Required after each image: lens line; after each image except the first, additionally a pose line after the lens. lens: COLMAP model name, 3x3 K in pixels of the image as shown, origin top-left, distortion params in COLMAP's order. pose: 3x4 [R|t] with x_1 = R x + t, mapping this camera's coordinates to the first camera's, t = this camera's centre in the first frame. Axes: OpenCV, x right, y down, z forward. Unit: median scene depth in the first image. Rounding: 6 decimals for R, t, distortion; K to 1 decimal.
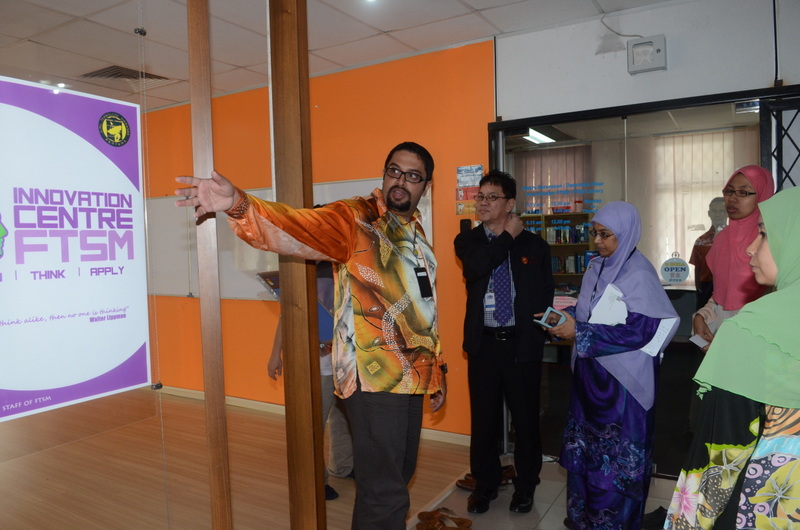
lens RADIAL K [[581.1, 0, 400.0], [0, 581.1, 265.0], [0, 0, 1]] dist [-0.043151, -0.004854]
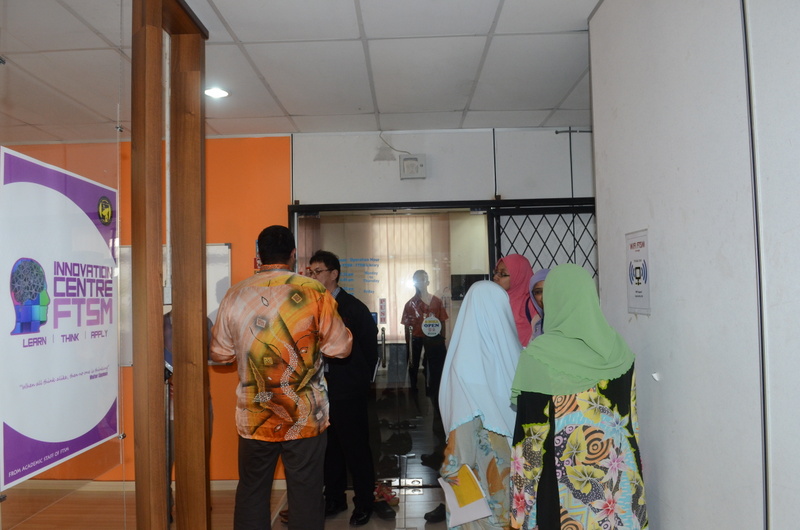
lens RADIAL K [[581.1, 0, 400.0], [0, 581.1, 265.0], [0, 0, 1]] dist [-0.043151, -0.004854]
pose [[0.861647, 0.028831, 0.506688, -0.573600], [0.024693, 0.994821, -0.098597, 0.001135], [-0.506906, 0.097467, 0.856473, -0.288177]]
